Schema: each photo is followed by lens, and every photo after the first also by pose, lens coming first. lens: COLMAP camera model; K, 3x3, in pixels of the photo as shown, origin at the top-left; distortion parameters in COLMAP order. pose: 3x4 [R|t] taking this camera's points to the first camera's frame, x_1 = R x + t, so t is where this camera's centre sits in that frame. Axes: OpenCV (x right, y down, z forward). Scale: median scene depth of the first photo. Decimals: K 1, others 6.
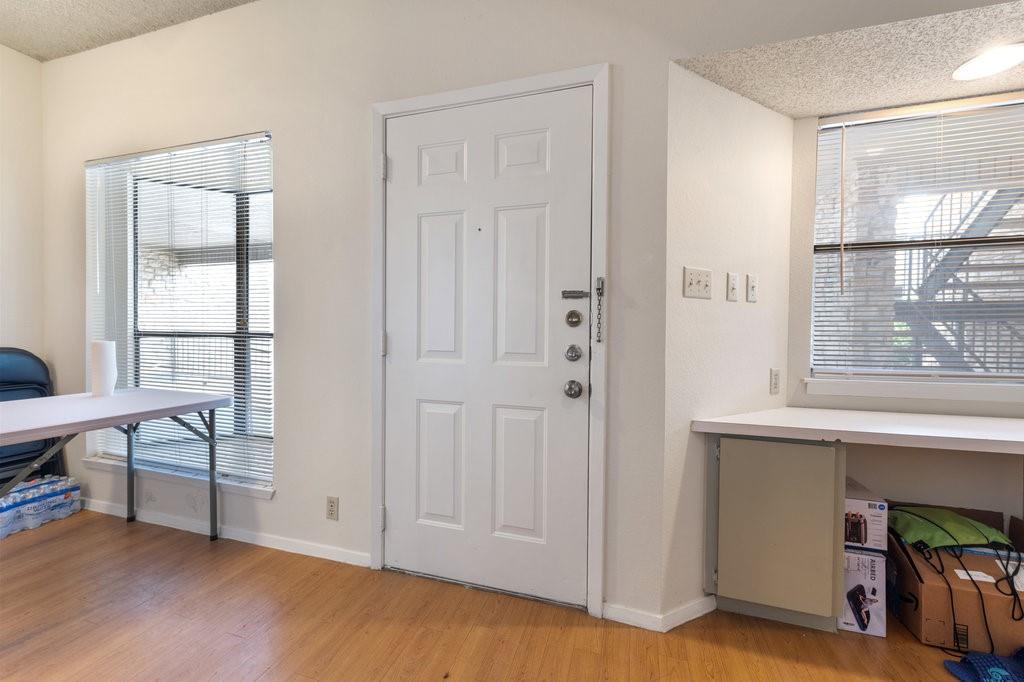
lens RADIAL K [[365.0, 0, 512.0], [0, 365.0, 341.0], [0, 0, 1]] dist [0.000794, -0.004533]
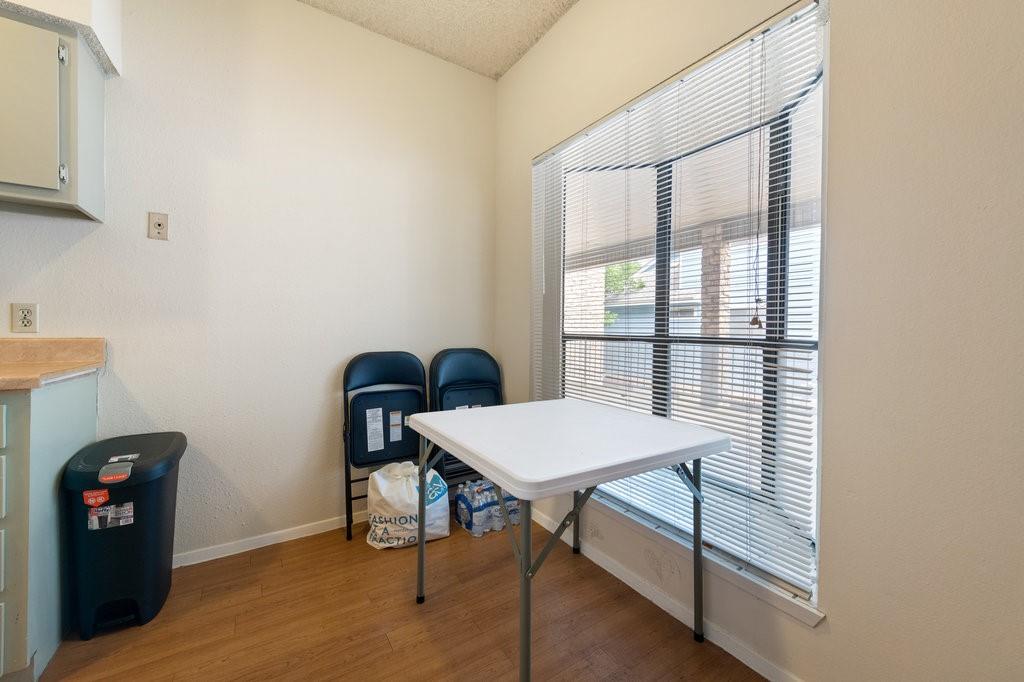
lens RADIAL K [[402.1, 0, 511.0], [0, 402.1, 335.9], [0, 0, 1]] dist [0.000350, 0.000039]
pose [[0.740494, 0.009185, -0.672001, -0.561782], [-0.020519, 0.999749, -0.008946, -0.011784], [0.671750, 0.020413, 0.740496, 0.182962]]
